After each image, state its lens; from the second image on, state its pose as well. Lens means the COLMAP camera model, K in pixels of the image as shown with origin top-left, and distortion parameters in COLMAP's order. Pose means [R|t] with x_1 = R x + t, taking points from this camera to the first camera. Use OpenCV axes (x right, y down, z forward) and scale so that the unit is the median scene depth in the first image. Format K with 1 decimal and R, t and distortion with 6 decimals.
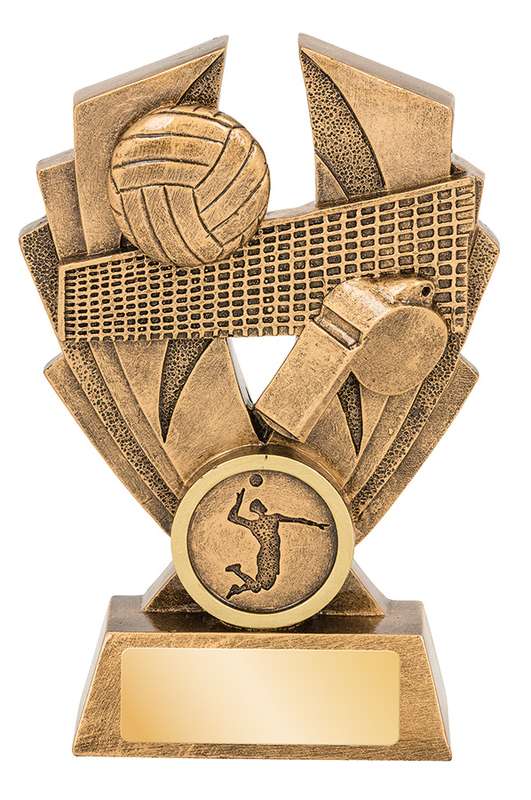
lens RADIAL K [[4575.3, 0, 265.5], [0, 4575.3, 400.0], [0, 0, 1]] dist [0.552391, 5.111124]
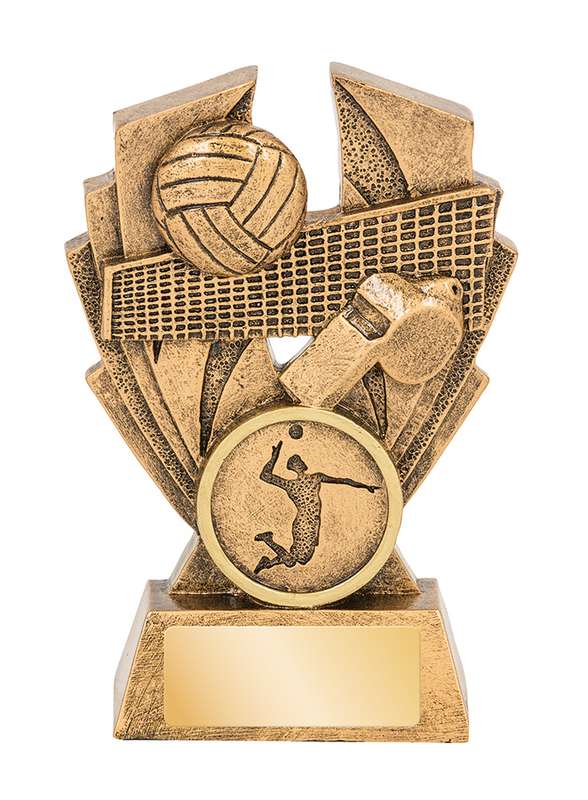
lens RADIAL K [[5653.3, 0, 294.0], [0, 5653.3, 400.0], [0, 0, 1]] dist [-0.594716, -8.521088]
pose [[0.999733, 0.022884, -0.003147, 0.004180], [-0.022840, 0.999649, 0.013433, -0.012399], [0.003454, -0.013358, 0.999905, -0.238447]]
